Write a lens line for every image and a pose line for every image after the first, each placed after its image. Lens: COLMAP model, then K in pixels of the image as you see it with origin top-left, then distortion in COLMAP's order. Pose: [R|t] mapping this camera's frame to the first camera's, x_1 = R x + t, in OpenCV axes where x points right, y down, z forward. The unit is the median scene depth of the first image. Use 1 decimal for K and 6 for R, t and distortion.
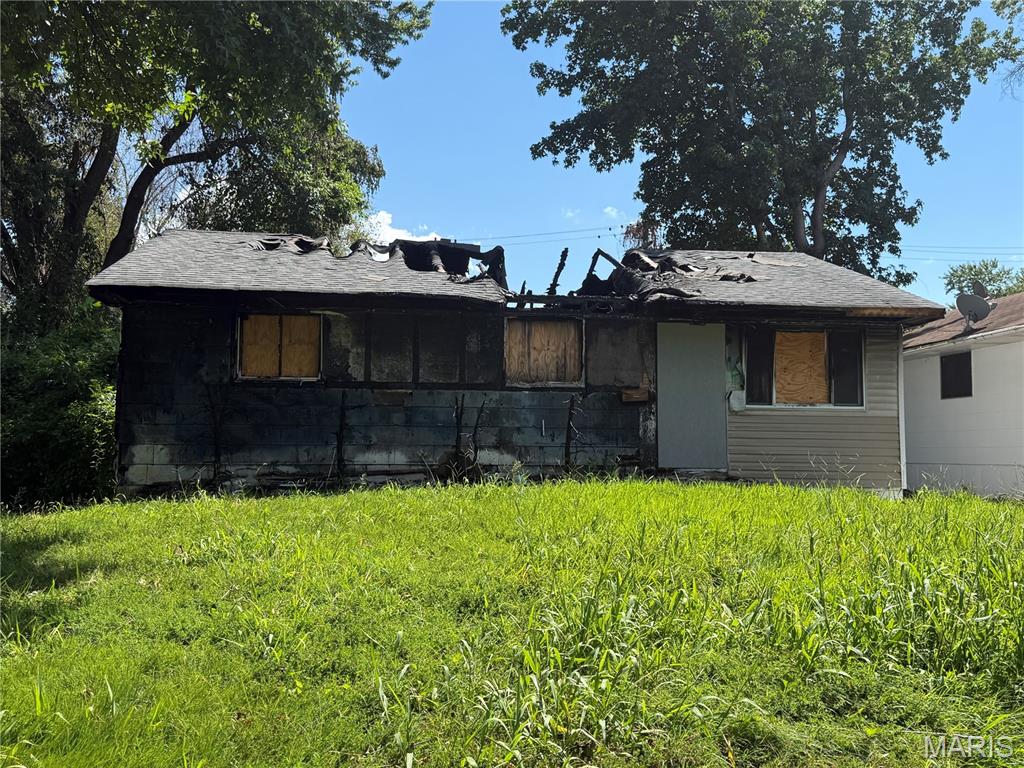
lens RADIAL K [[997.4, 0, 512.6], [0, 997.4, 386.0], [0, 0, 1]] dist [0.033114, 0.000000]
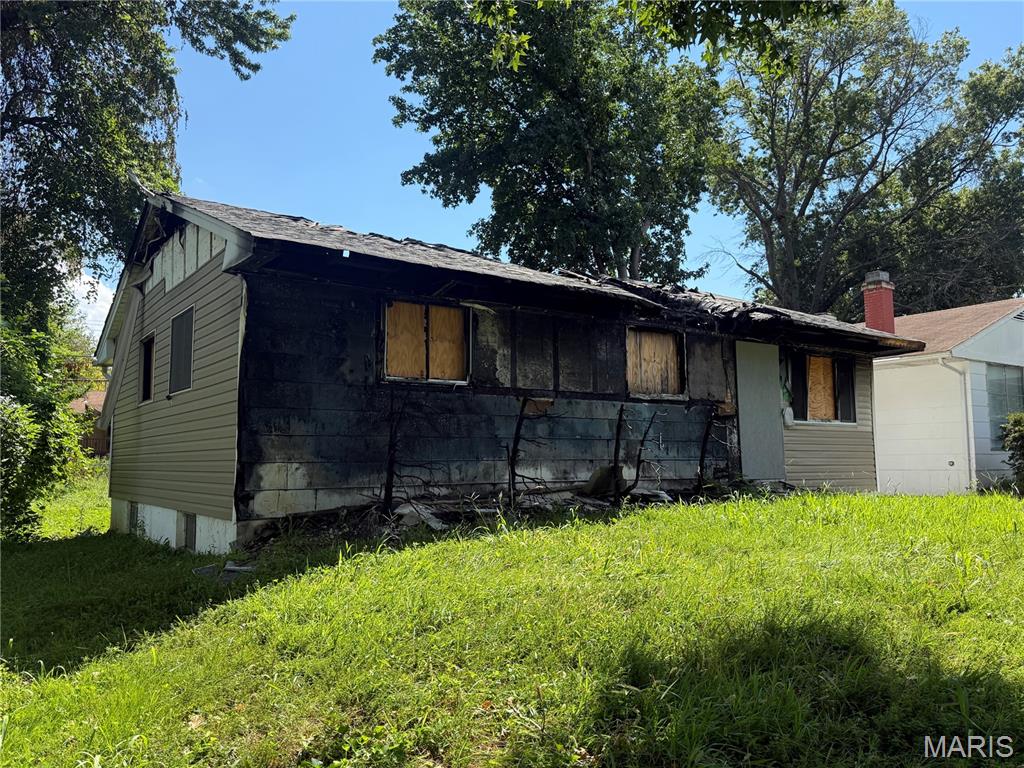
lens RADIAL K [[791.6, 0, 509.5], [0, 791.6, 379.4], [0, 0, 1]] dist [0.048206, -0.013121]
pose [[0.890735, 0.036007, 0.453095, -0.455188], [-0.020464, 0.999023, -0.039161, 0.015258], [-0.454063, 0.025609, 0.890602, 0.374280]]
